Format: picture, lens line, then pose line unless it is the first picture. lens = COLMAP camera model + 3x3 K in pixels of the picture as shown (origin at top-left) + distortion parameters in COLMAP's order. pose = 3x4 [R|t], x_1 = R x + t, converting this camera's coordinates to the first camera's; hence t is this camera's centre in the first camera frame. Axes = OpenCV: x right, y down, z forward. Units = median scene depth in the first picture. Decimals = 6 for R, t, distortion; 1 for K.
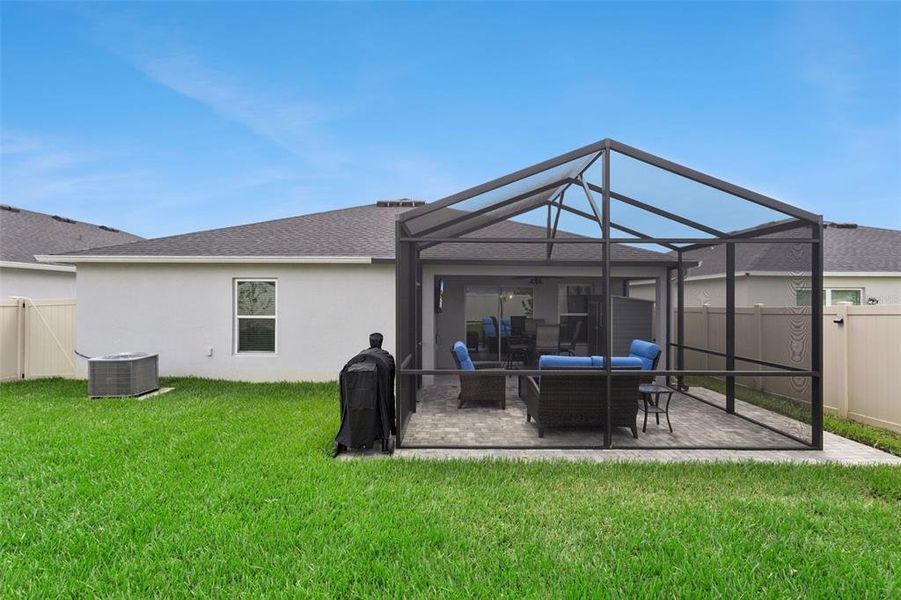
lens RADIAL K [[427.2, 0, 451.1], [0, 427.2, 293.6], [0, 0, 1]] dist [-0.000270, 0.000146]
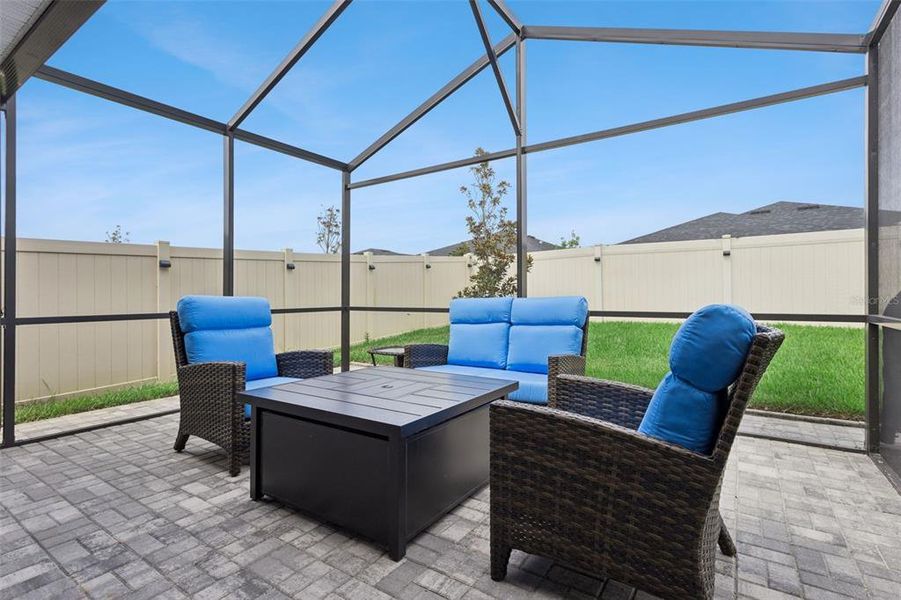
lens RADIAL K [[427.2, 0, 451.1], [0, 427.2, 293.6], [0, 0, 1]] dist [-0.000270, 0.000146]
pose [[-0.832629, 0.019010, 0.553504, 0.019035], [0.014255, 0.999815, -0.012895, 0.131445], [-0.553647, -0.002846, -0.832746, 1.566176]]
